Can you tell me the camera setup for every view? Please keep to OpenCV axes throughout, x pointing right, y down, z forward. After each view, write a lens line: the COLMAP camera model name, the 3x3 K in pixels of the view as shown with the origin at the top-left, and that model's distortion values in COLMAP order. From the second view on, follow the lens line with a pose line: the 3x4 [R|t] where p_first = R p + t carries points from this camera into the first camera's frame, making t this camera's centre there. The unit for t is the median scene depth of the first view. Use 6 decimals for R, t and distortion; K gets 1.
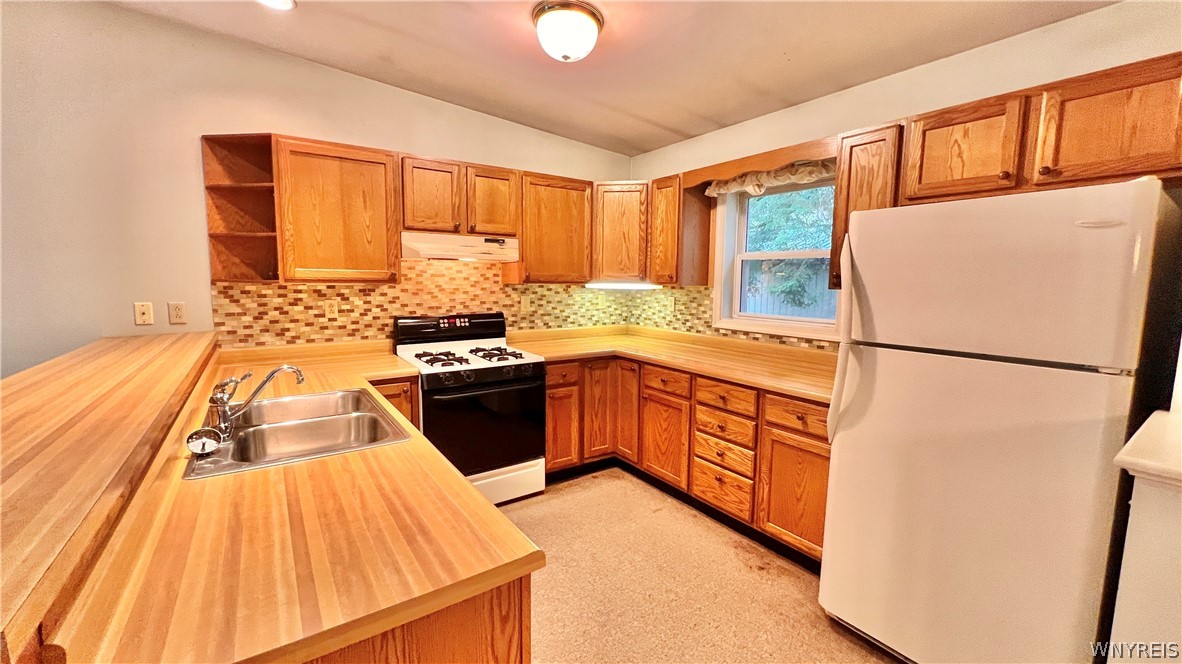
lens RADIAL K [[471.6, 0, 589.4], [0, 471.6, 328.6], [0, 0, 1]] dist [0.000857, -0.000382]
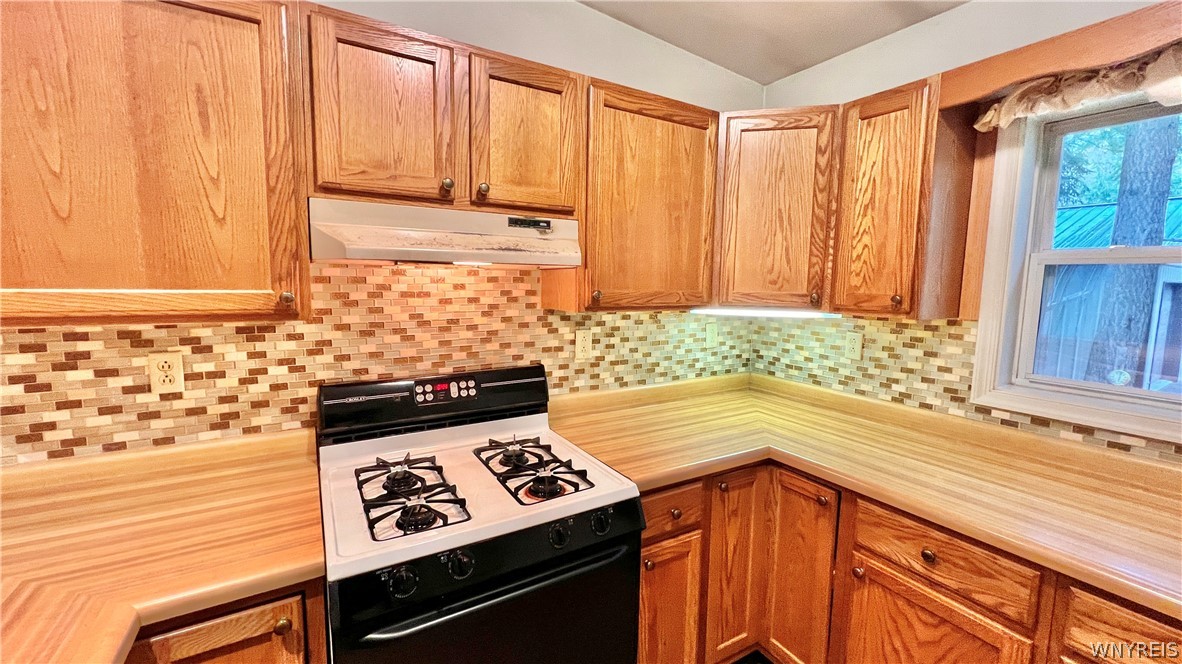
lens RADIAL K [[471.6, 0, 589.4], [0, 471.6, 328.6], [0, 0, 1]] dist [0.000857, -0.000382]
pose [[0.997913, 0.011888, -0.063462, -0.104835], [-0.011981, 0.999928, -0.001091, -0.077242], [0.063444, 0.001849, 0.997984, 0.507435]]
